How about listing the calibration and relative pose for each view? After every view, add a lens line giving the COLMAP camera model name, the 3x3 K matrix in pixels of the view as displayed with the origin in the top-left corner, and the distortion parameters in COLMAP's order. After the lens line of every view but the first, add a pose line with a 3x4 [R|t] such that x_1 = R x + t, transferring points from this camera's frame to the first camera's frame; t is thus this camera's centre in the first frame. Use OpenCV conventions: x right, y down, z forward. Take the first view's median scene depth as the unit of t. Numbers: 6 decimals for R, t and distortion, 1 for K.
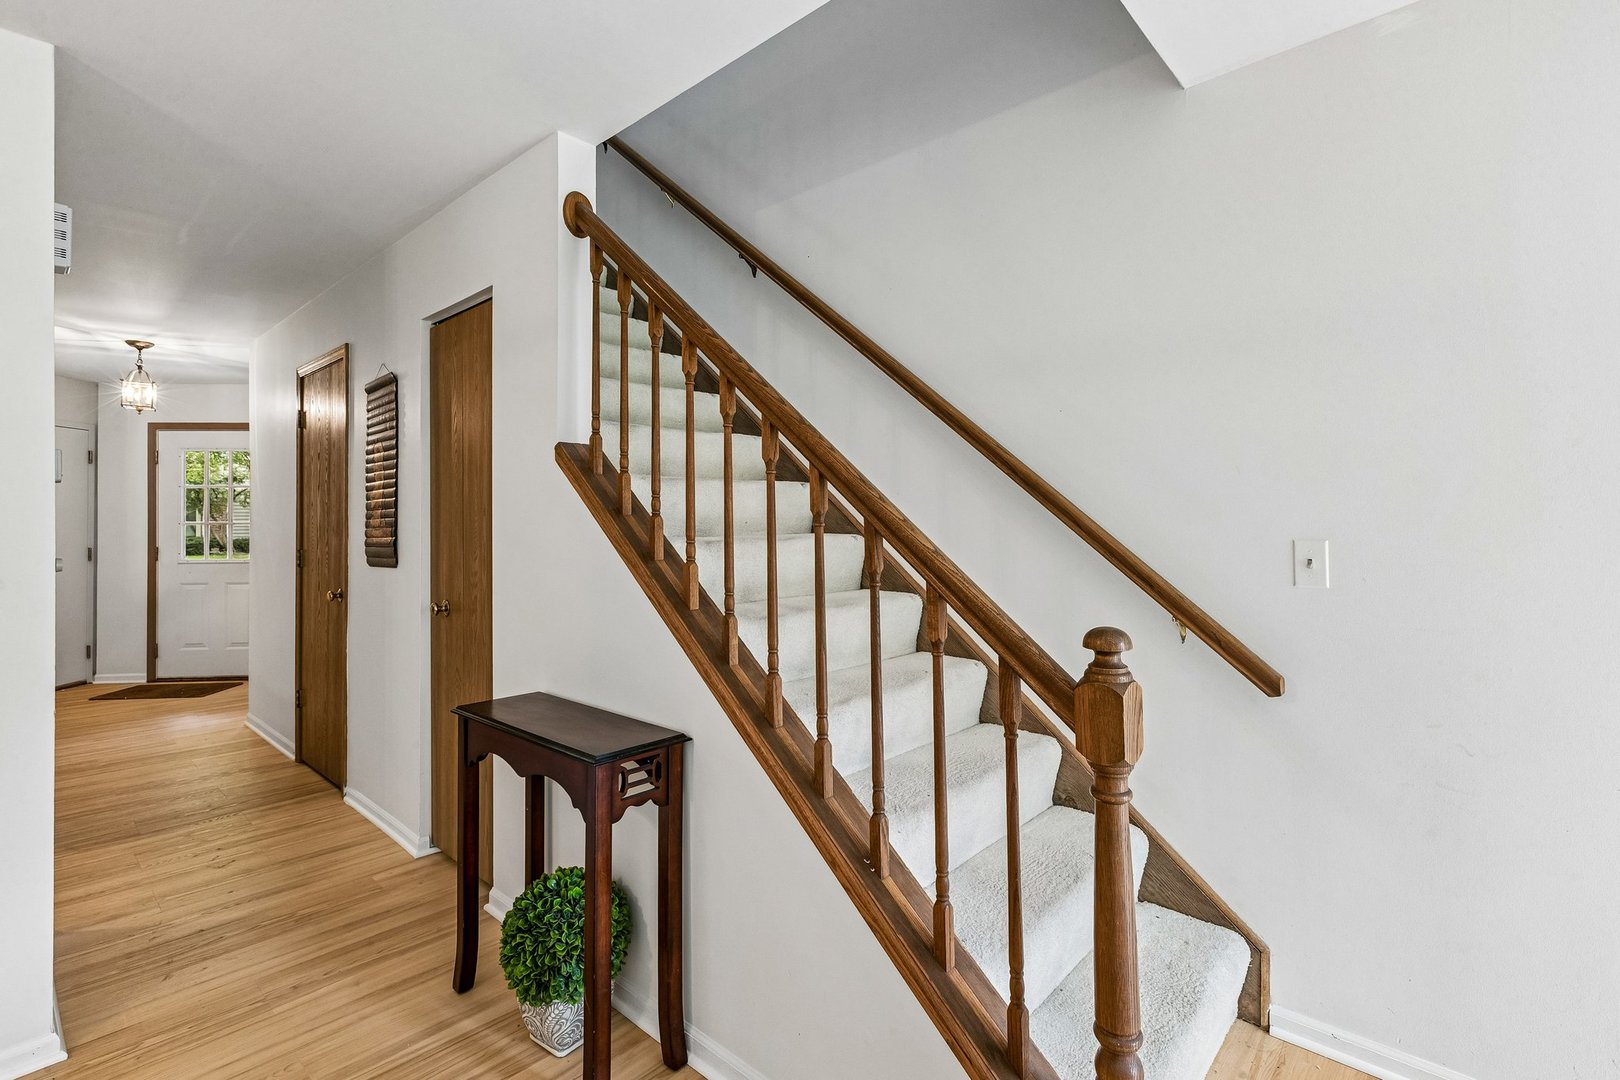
lens RADIAL K [[748.9, 0, 811.5], [0, 748.9, 504.6], [0, 0, 1]] dist [0.000906, 0.000490]
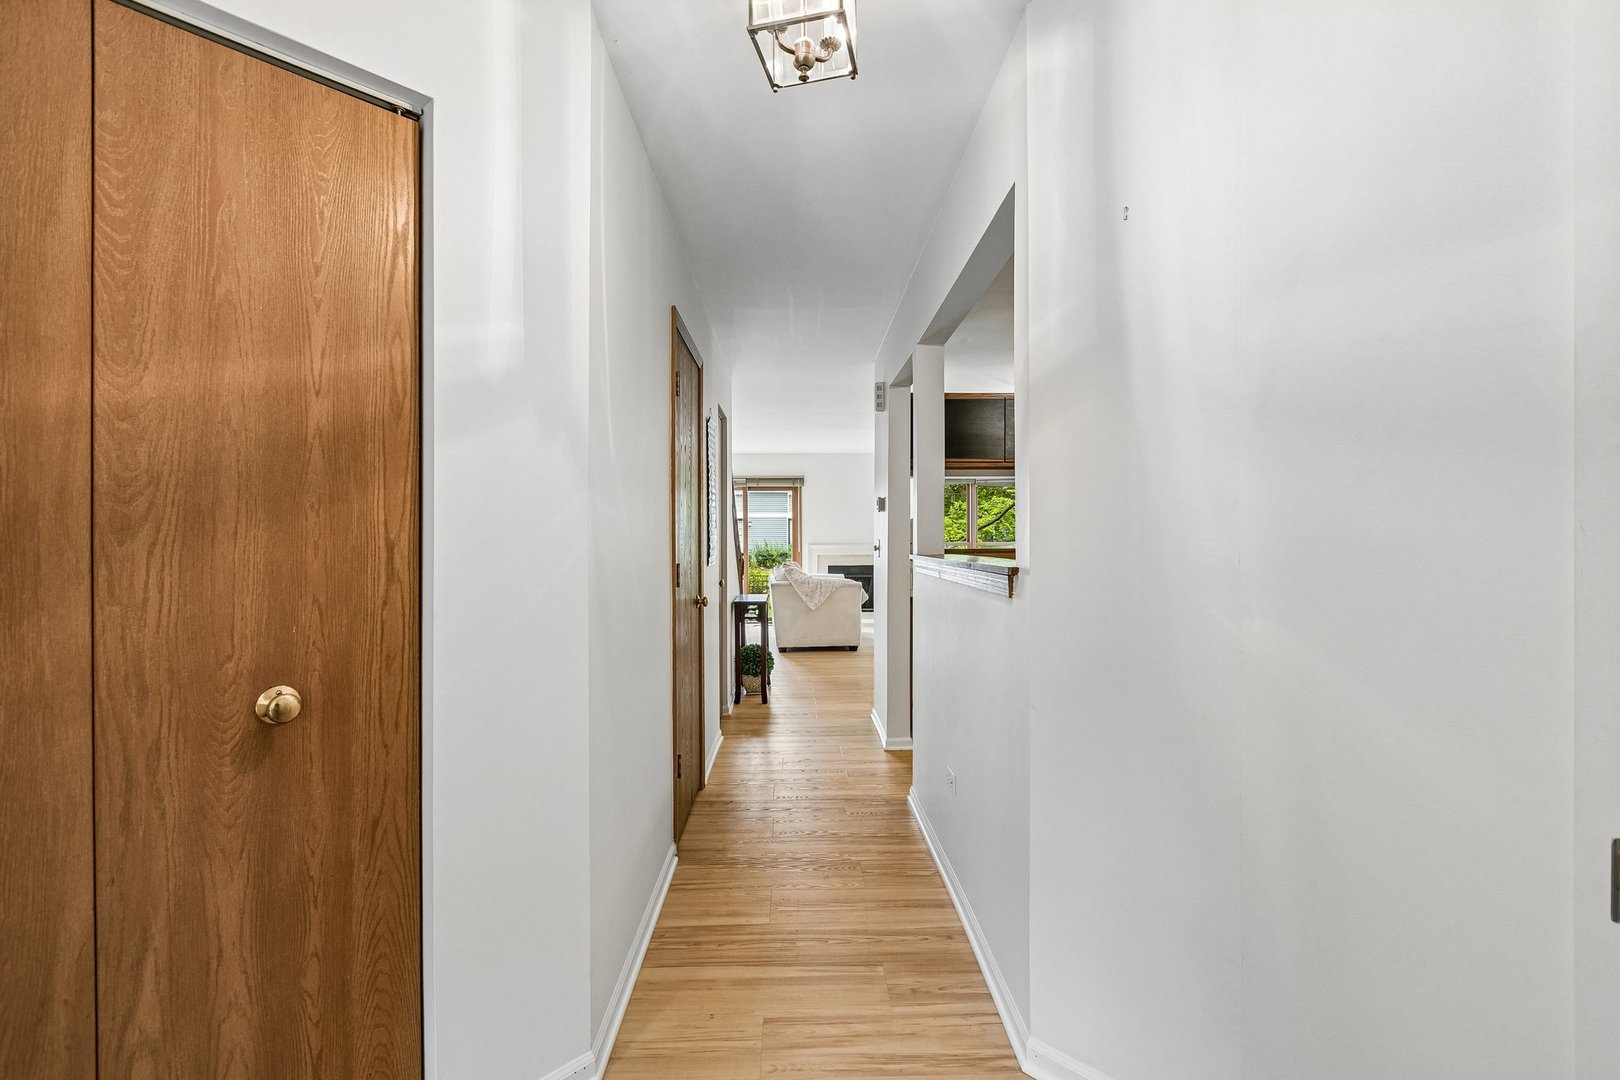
lens RADIAL K [[738.8, 0, 810.0], [0, 738.8, 540.0], [0, 0, 1]] dist [0.004006, 0.000120]
pose [[-0.683129, 0.007972, 0.730254, -1.145182], [-0.006488, 0.999835, -0.016984, 0.045235], [-0.730269, -0.016340, -0.682965, 1.232684]]
